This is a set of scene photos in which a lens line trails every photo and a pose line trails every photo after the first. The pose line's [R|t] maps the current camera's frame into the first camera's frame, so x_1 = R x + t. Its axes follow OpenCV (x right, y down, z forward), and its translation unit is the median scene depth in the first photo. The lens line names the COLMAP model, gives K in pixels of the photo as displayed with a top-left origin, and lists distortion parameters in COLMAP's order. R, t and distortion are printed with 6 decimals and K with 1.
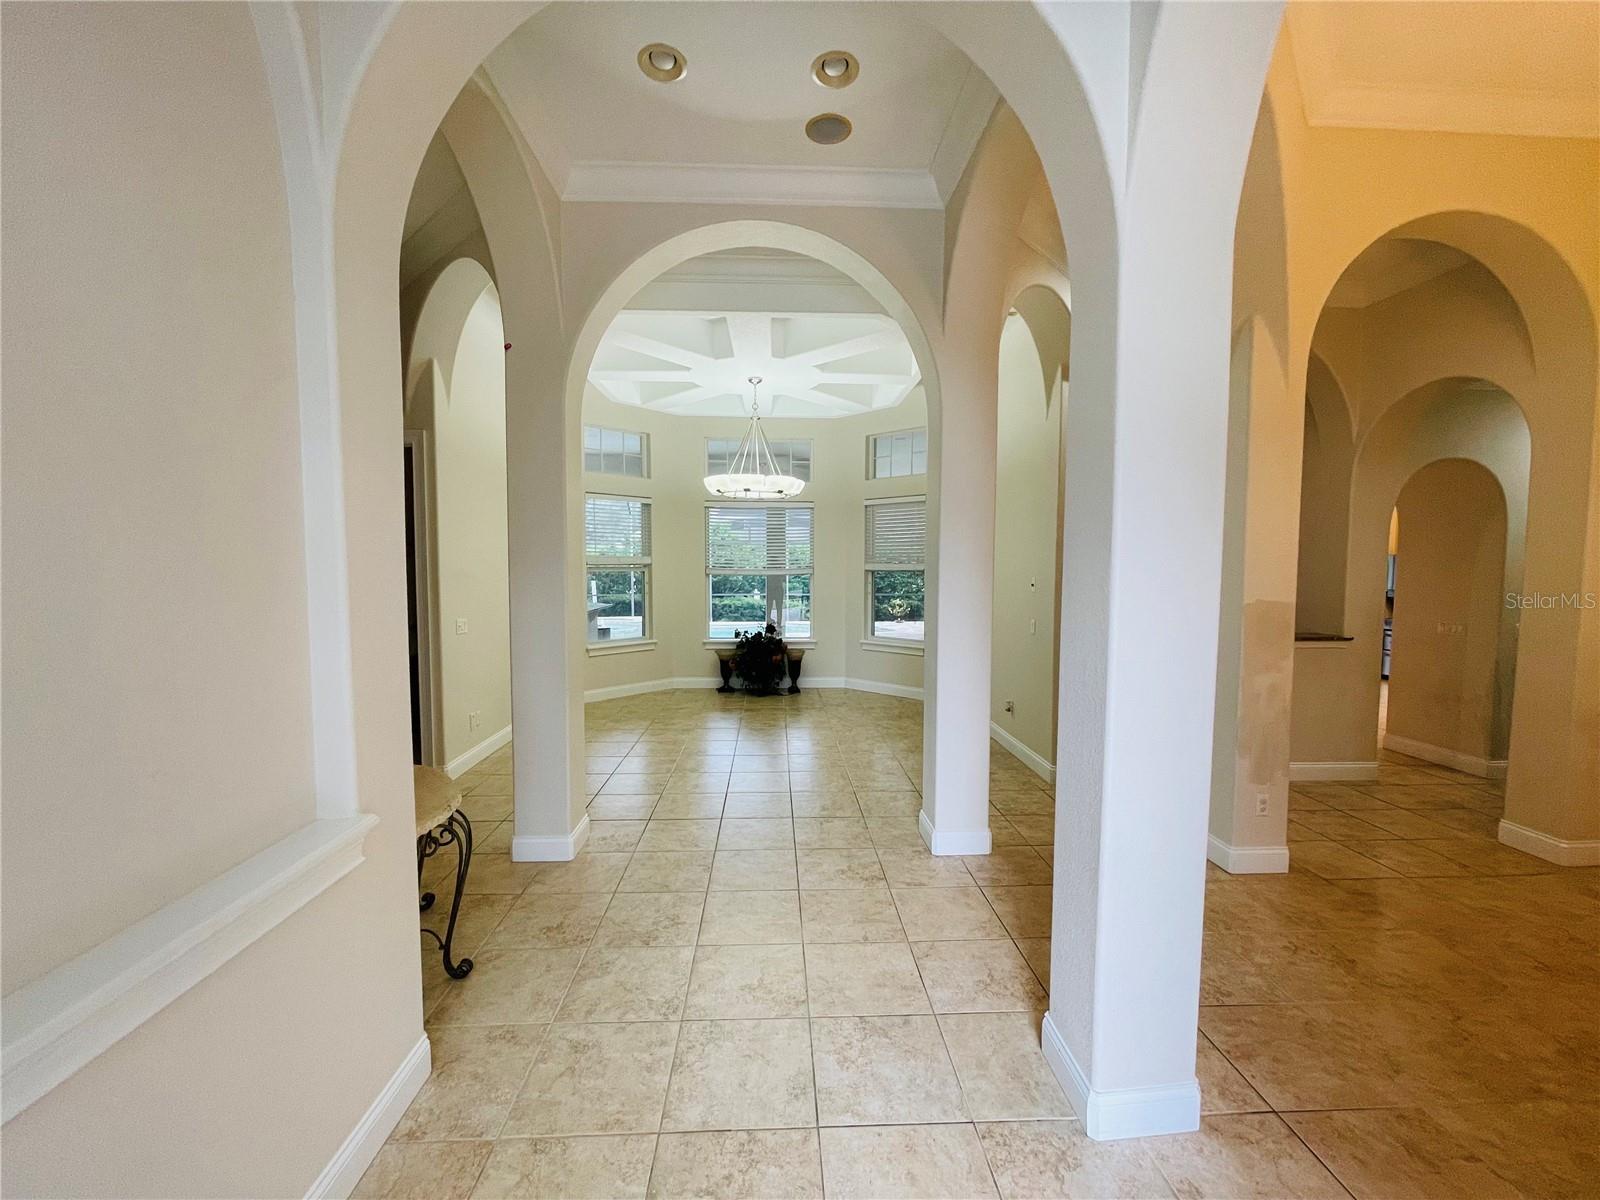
lens RADIAL K [[643.0, 0, 806.1], [0, 643.0, 599.4], [0, 0, 1]] dist [-0.004067, 0.000986]
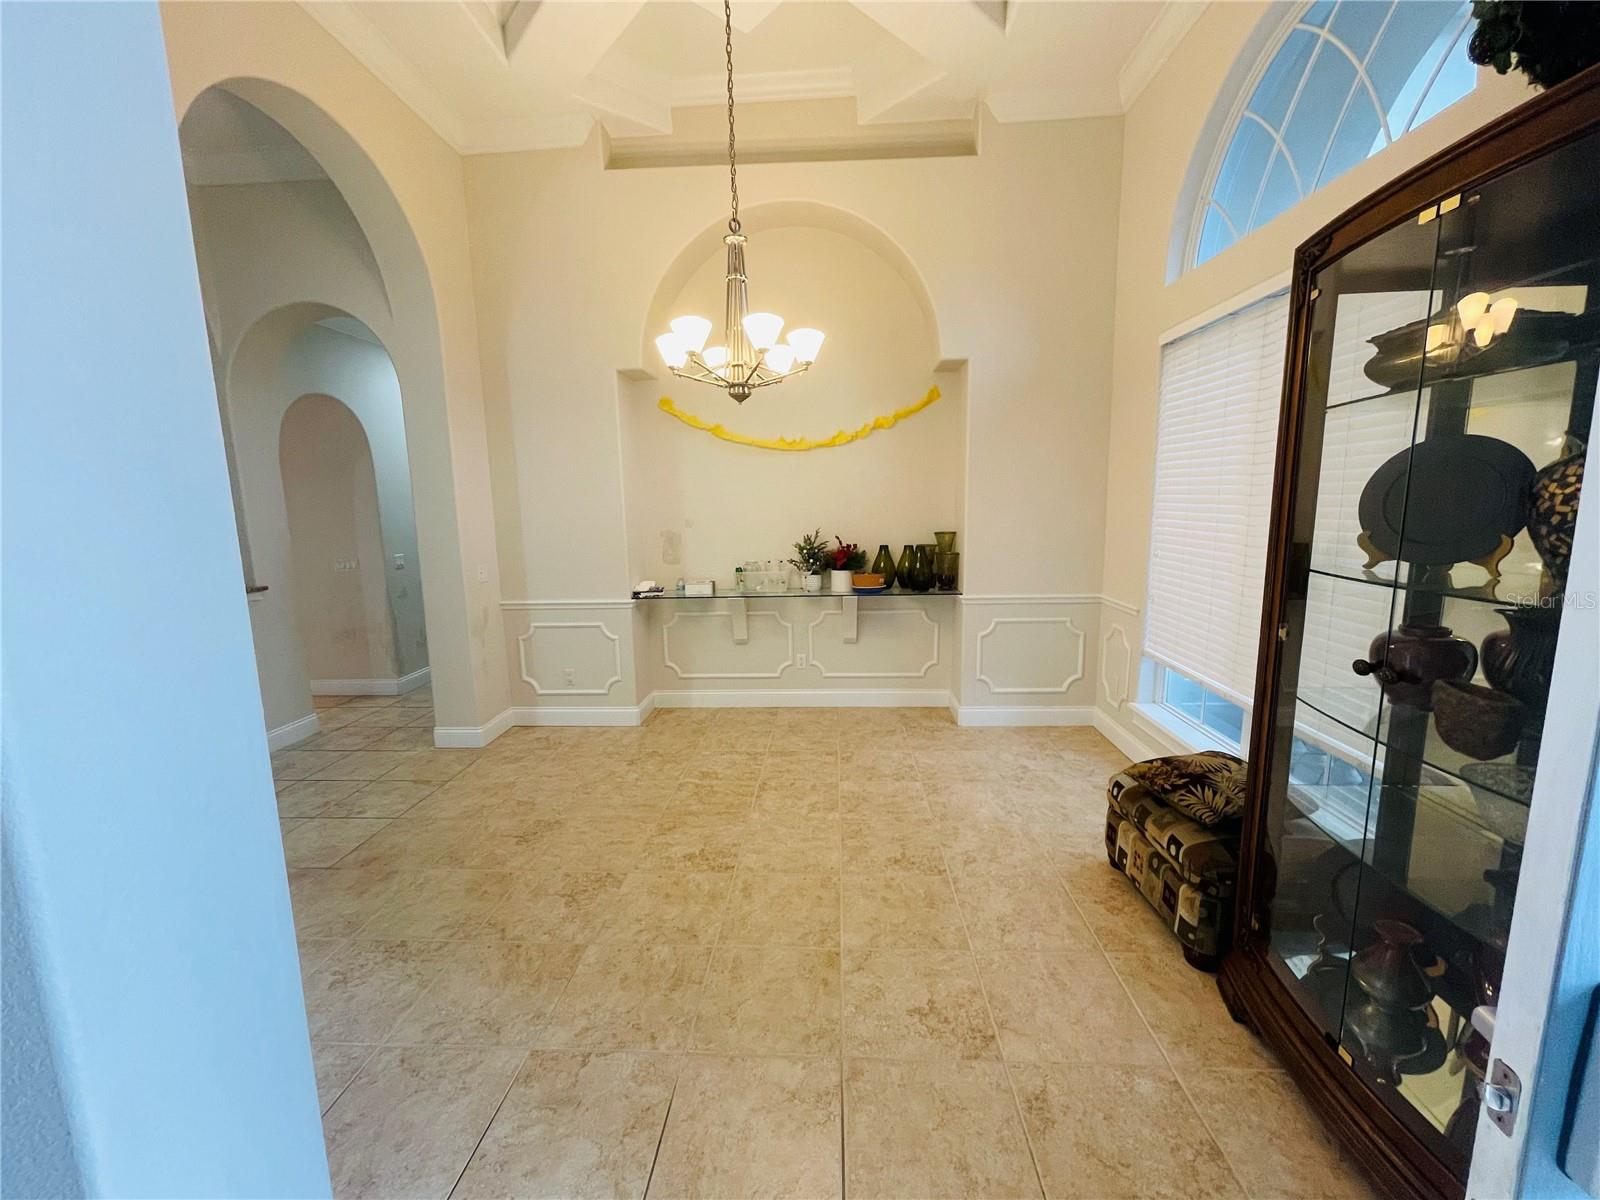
lens RADIAL K [[643.0, 0, 800.0], [0, 643.0, 605.1], [0, 0, 1]] dist [-0.004067, 0.000986]
pose [[0.101890, -0.164127, 0.981163, 0.085839], [0.076640, 0.984660, 0.156753, 0.004386], [-0.991839, 0.059224, 0.112906, 0.245205]]
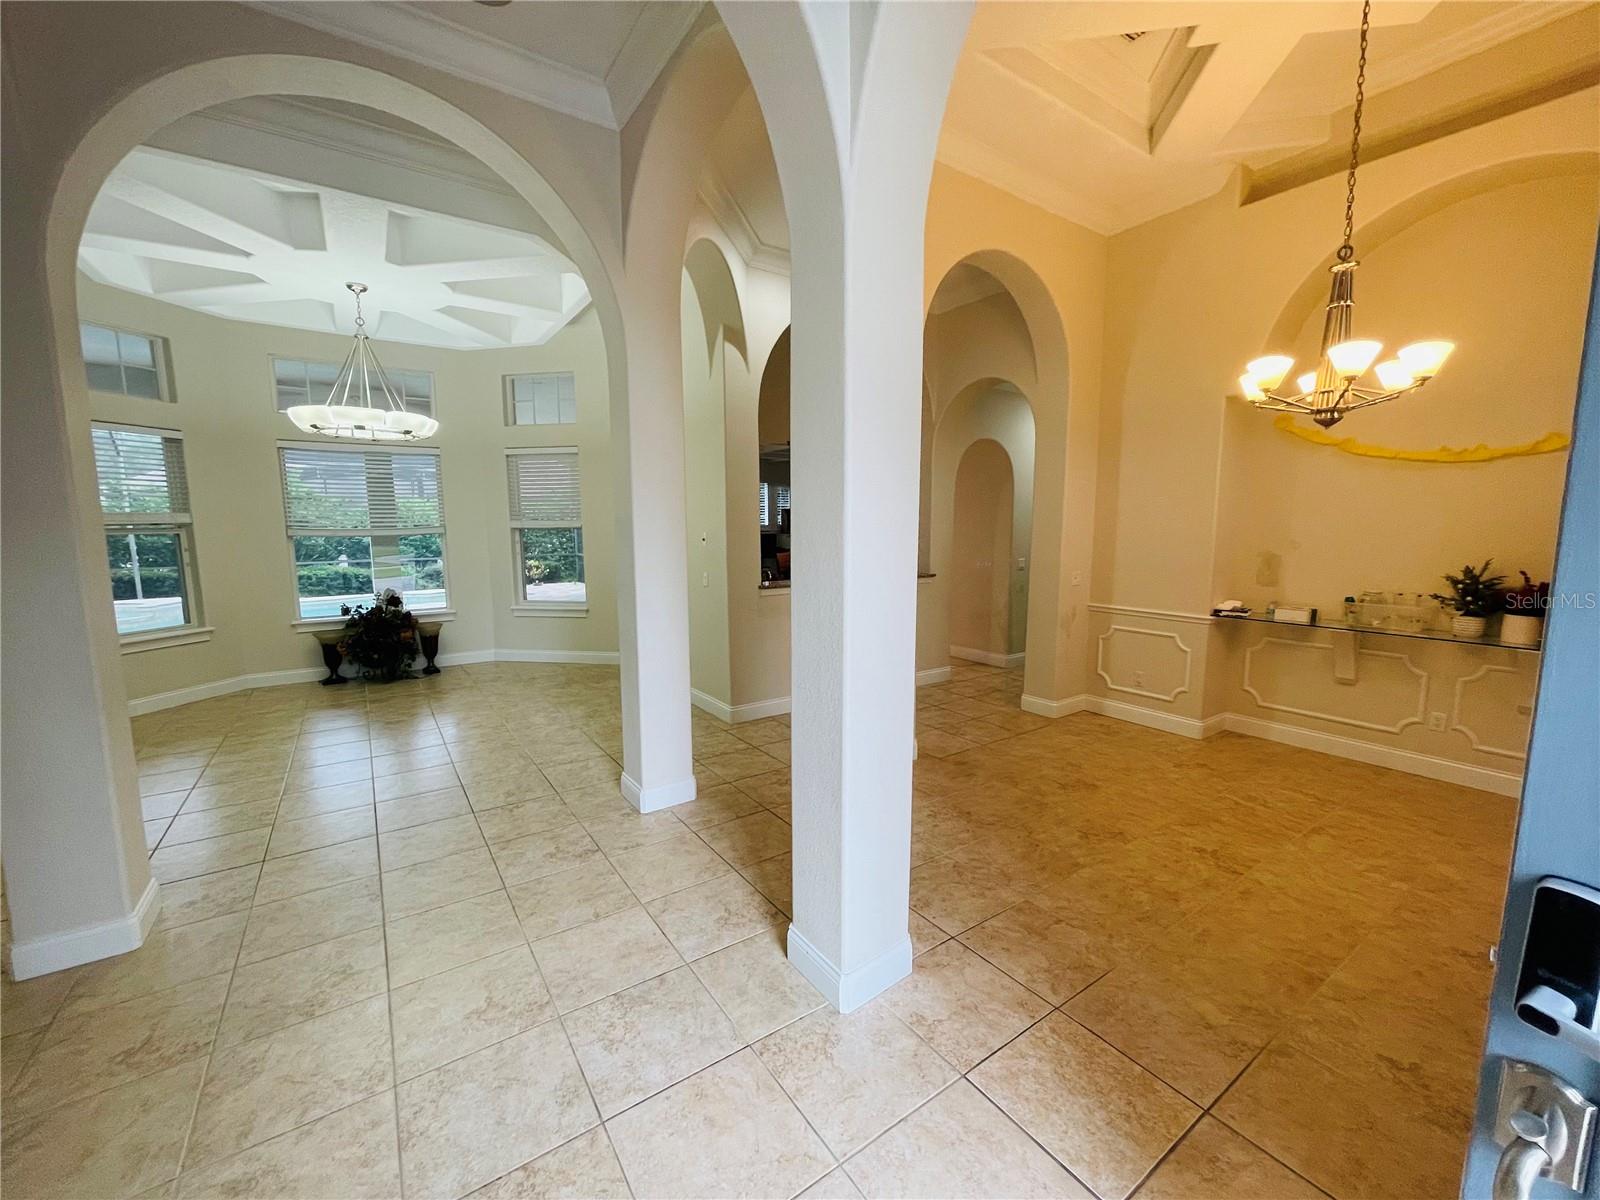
lens RADIAL K [[643.0, 0, 801.9], [0, 643.0, 596.1], [0, 0, 1]] dist [-0.004067, 0.000986]
pose [[0.848805, -0.068591, 0.524238, -0.088236], [0.037420, 0.996856, 0.069839, 0.004347], [-0.527380, -0.039663, 0.848703, 0.045908]]
